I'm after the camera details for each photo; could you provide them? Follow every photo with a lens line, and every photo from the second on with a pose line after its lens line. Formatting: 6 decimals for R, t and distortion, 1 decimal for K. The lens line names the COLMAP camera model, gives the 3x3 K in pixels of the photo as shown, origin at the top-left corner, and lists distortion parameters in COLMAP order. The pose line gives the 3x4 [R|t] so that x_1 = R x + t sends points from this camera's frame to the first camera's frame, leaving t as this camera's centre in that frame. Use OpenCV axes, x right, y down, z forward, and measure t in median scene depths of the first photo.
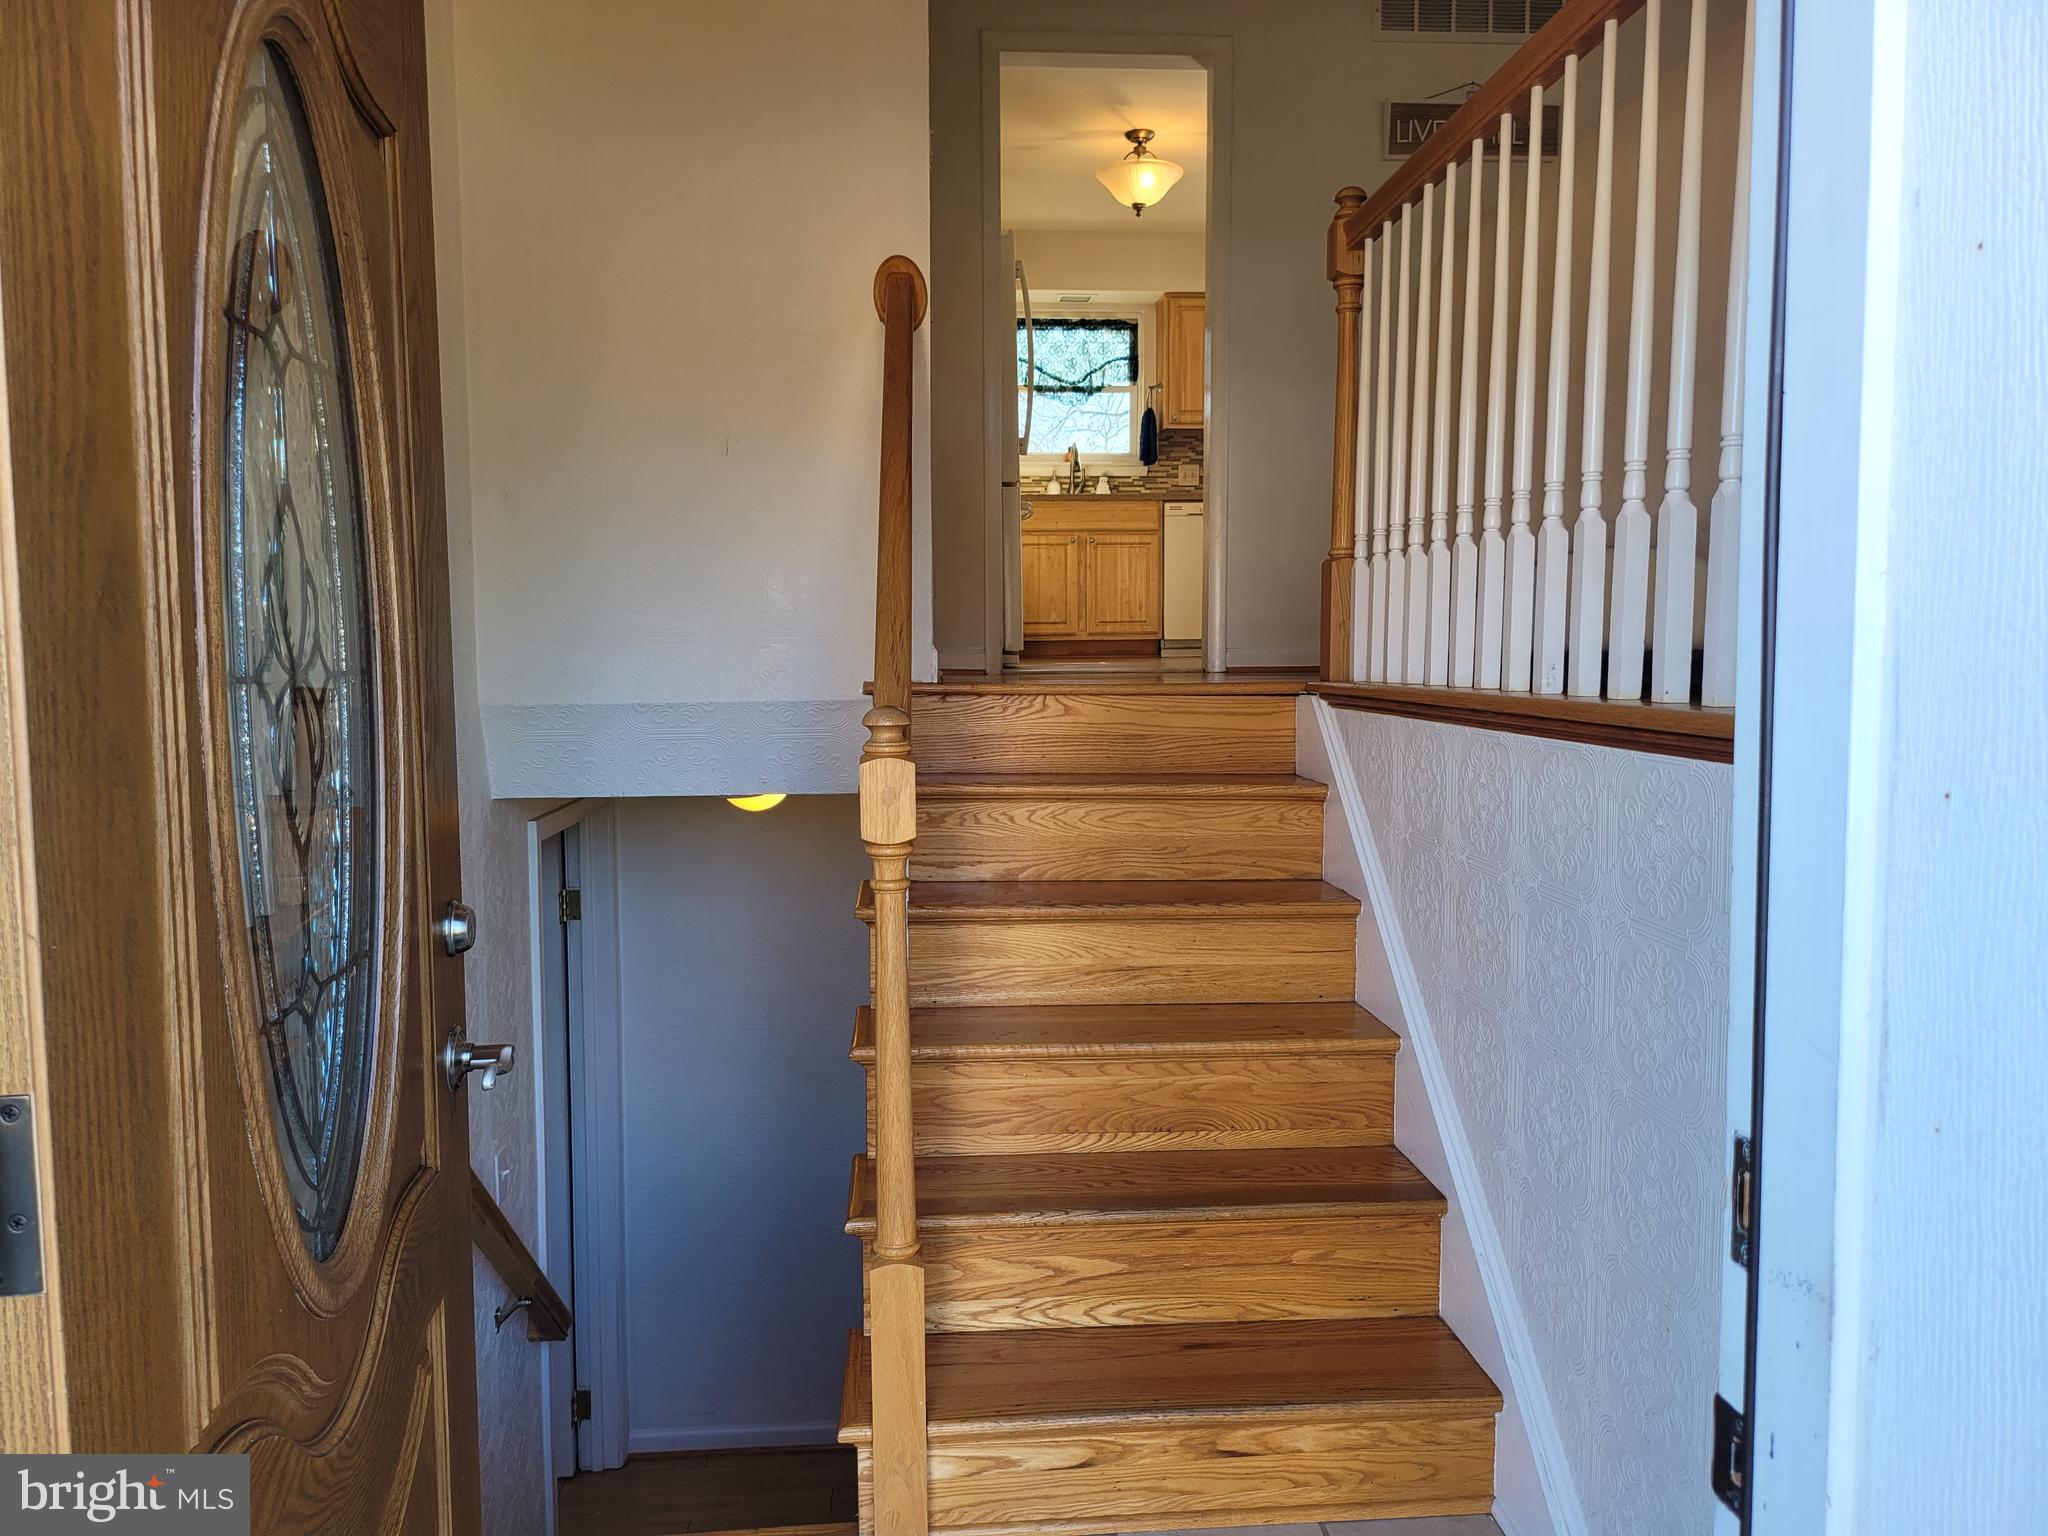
lens RADIAL K [[1424.6, 0, 1024.0], [0, 1424.6, 768.0], [0, 0, 1]] dist [0.057336, -0.066840]
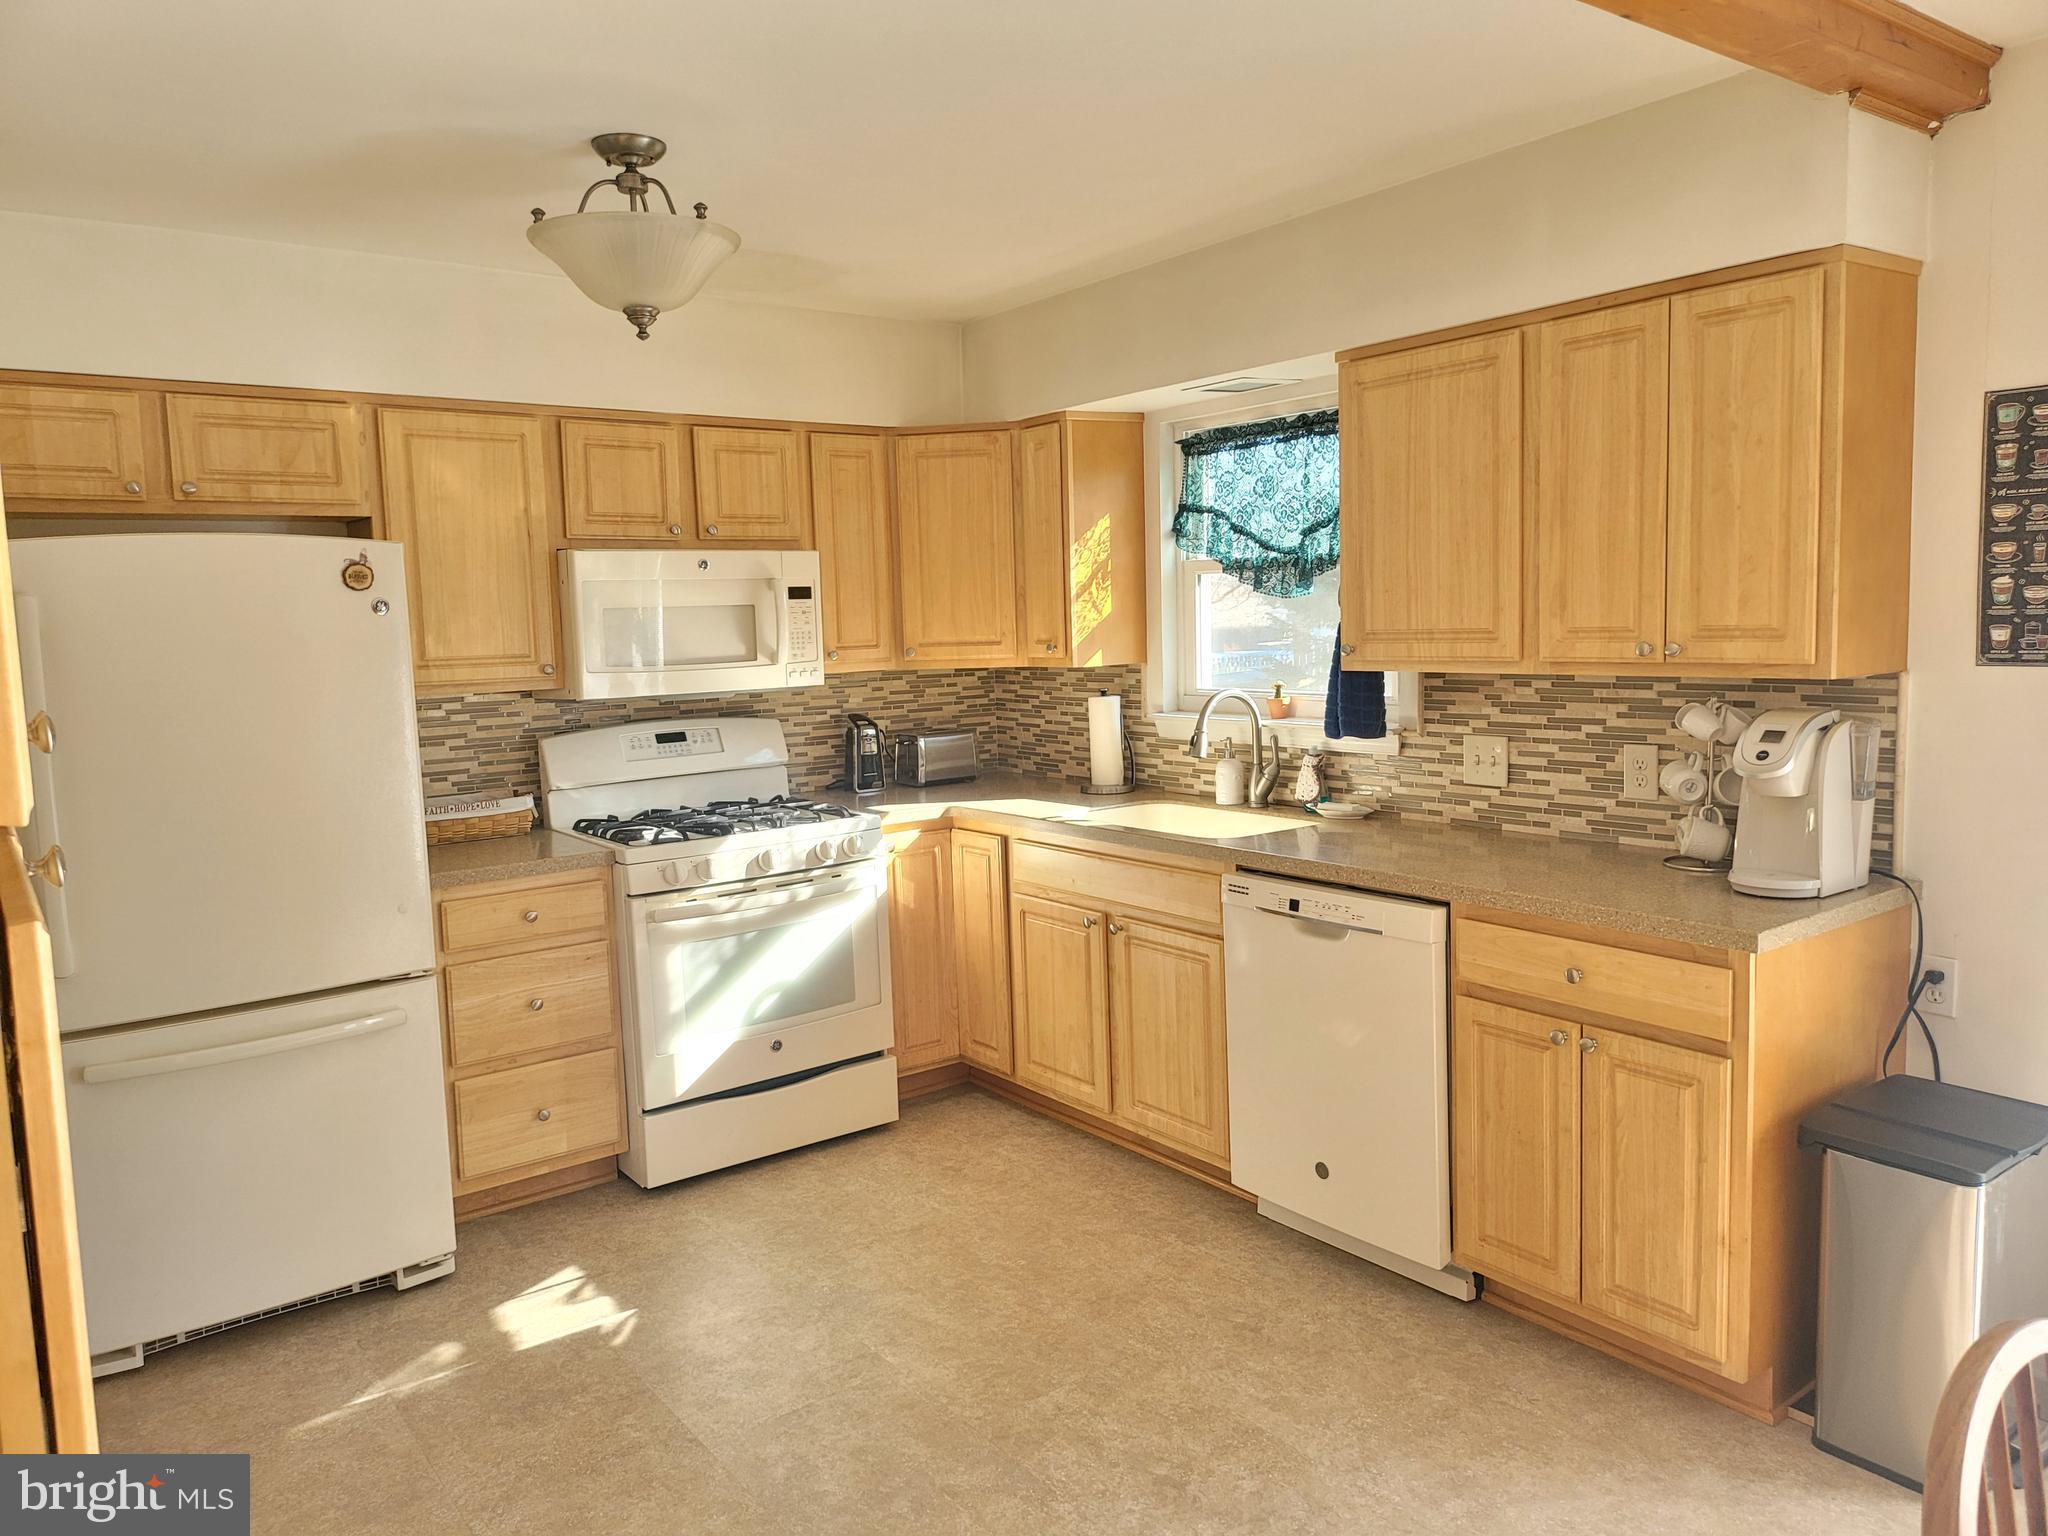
lens RADIAL K [[1435.3, 0, 1023.6], [0, 1435.3, 749.3], [0, 0, 1]] dist [0.054480, -0.065785]
pose [[0.544480, 0.066894, -0.836102, 0.403843], [-0.037106, 0.997760, 0.055664, -0.233673], [0.837953, 0.000717, 0.545742, 0.684179]]
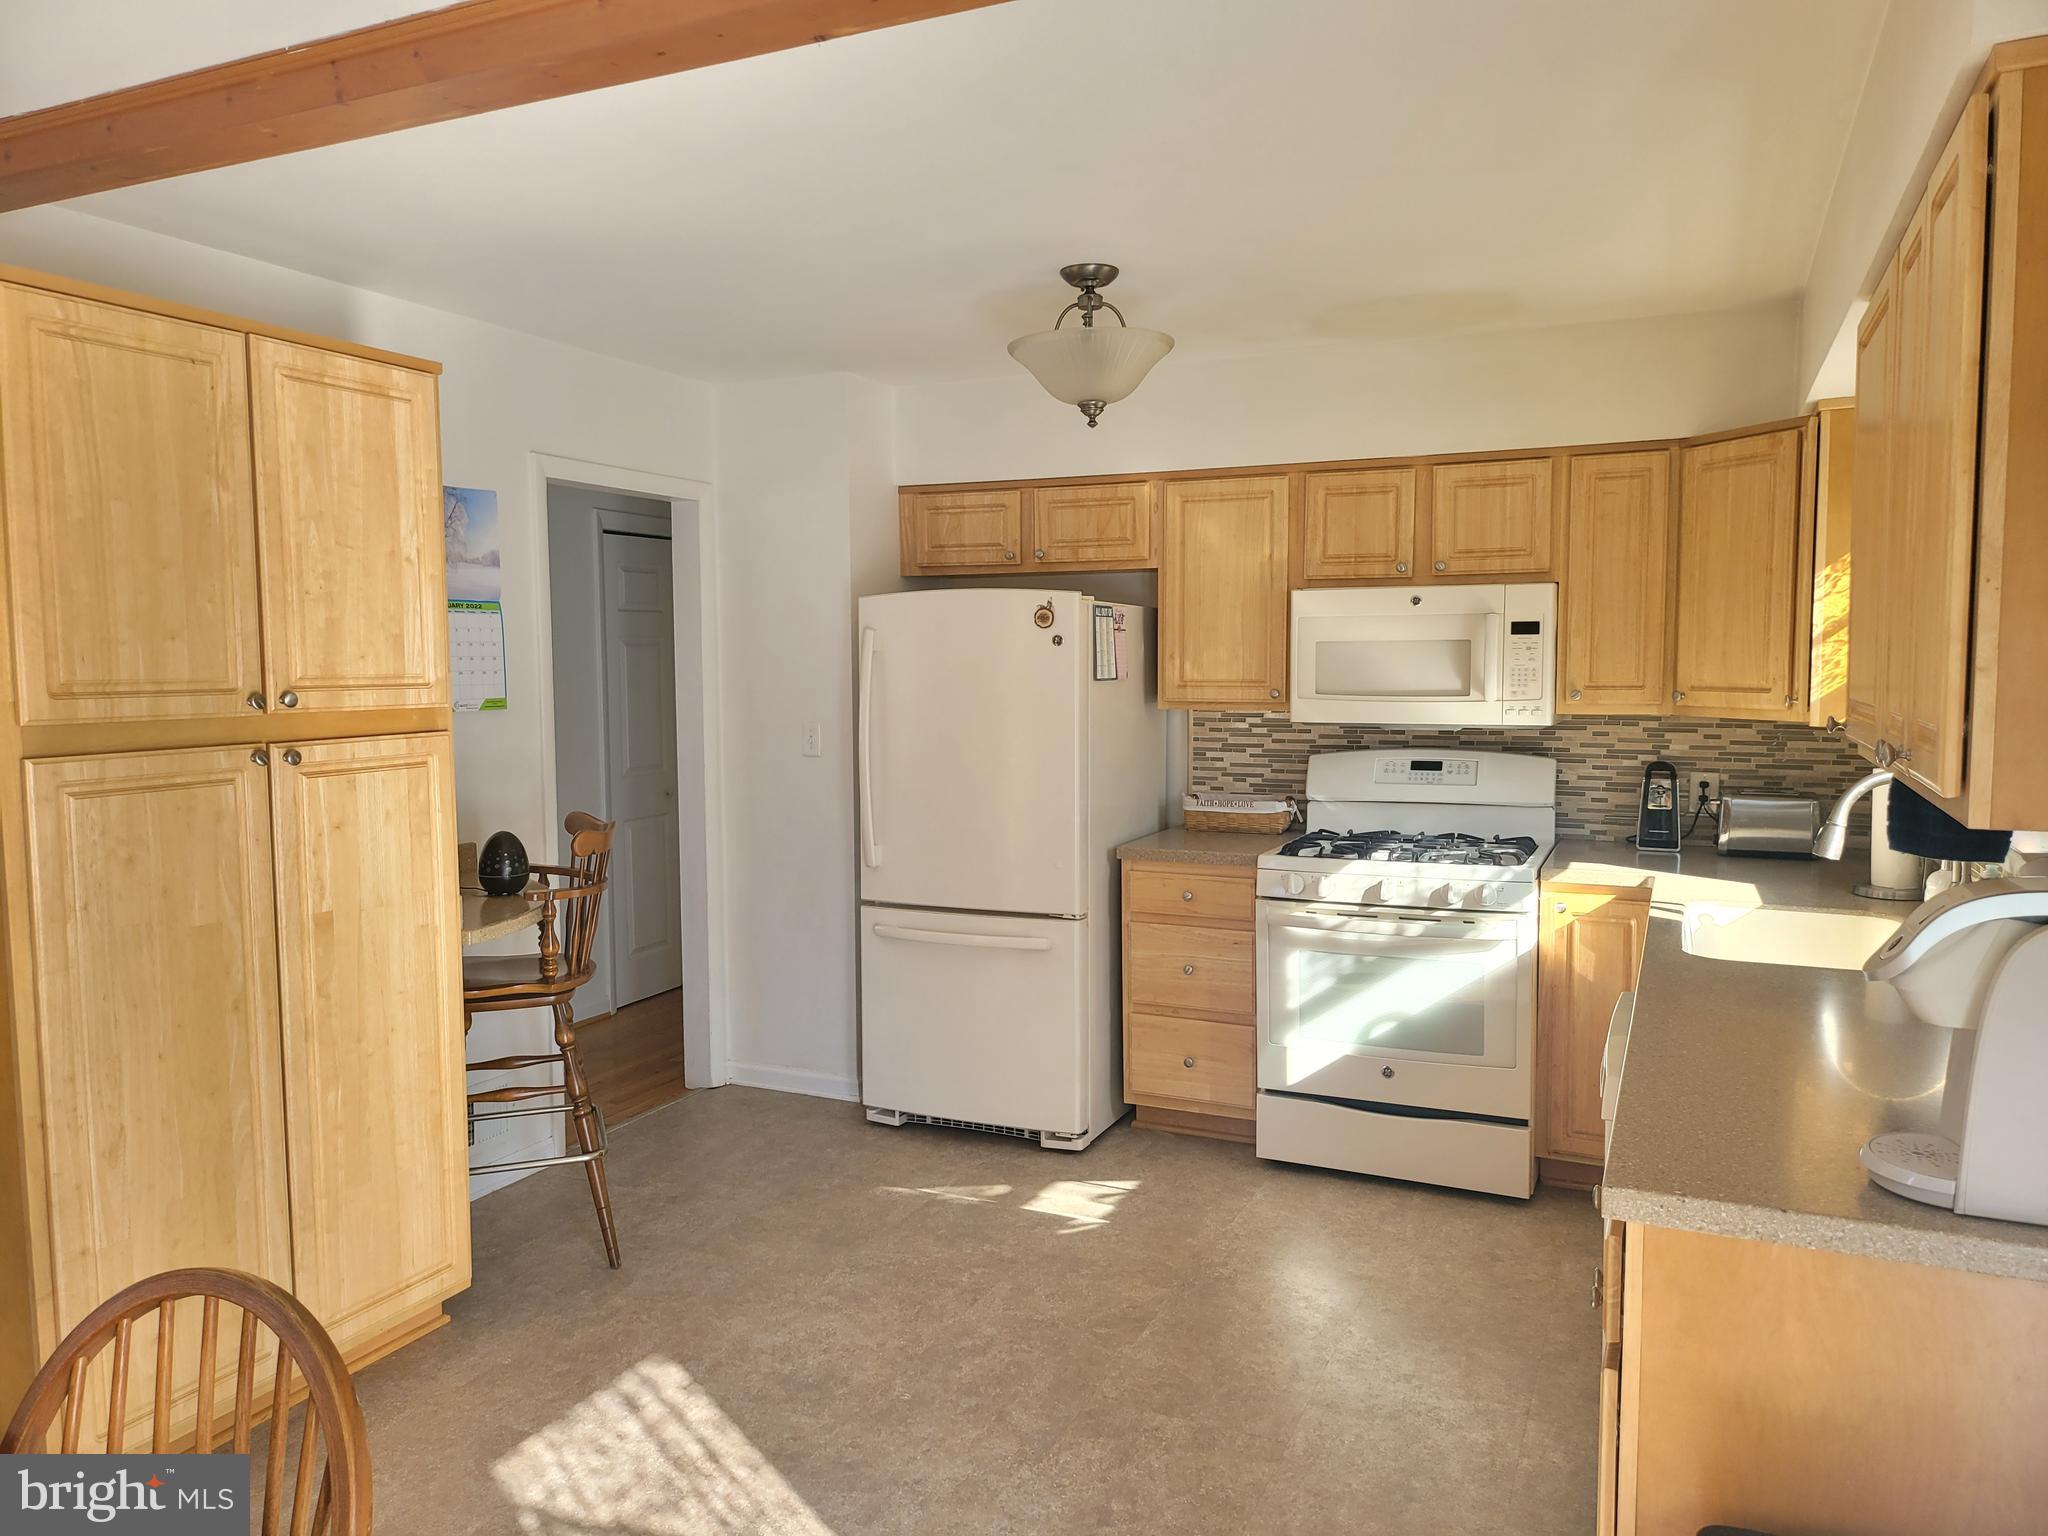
lens RADIAL K [[1424.6, 0, 1024.0], [0, 1424.6, 768.0], [0, 0, 1]] dist [0.057336, -0.066840]
pose [[-0.481451, 0.076654, -0.873115, 0.440184], [-0.061717, 0.990731, 0.121012, -0.258475], [0.874298, 0.112147, -0.472257, 0.977170]]
